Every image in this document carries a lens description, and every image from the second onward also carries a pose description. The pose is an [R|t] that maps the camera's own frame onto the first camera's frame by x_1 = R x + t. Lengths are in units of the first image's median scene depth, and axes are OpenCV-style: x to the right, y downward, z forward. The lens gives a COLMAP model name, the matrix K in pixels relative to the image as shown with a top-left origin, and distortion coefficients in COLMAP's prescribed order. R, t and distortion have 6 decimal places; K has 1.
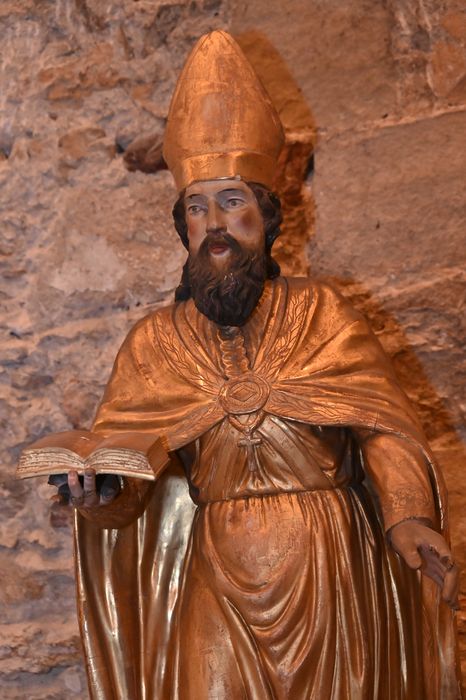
lens RADIAL K [[1546.6, 0, 232.6], [0, 1546.6, 349.7], [0, 0, 1]] dist [-0.028669, 0.000000]
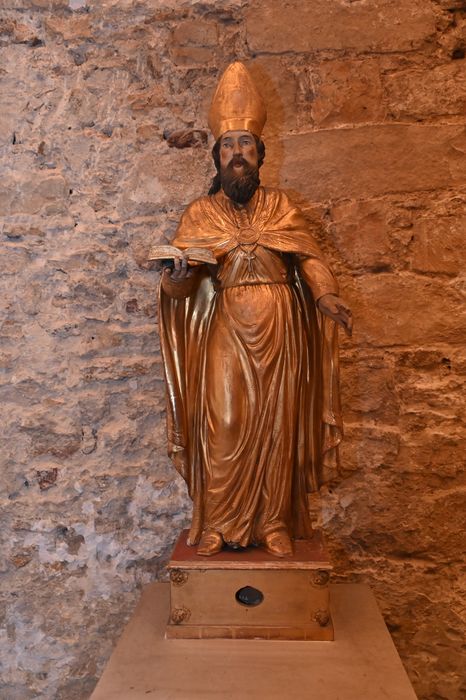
lens RADIAL K [[620.1, 0, 234.0], [0, 620.1, 351.3], [0, 0, 1]] dist [-0.011437, -0.010302]
pose [[0.984083, 0.041781, 0.172727, -0.119576], [-0.055020, 0.995844, 0.072582, 0.100588], [-0.168977, -0.080930, 0.982292, 0.131459]]
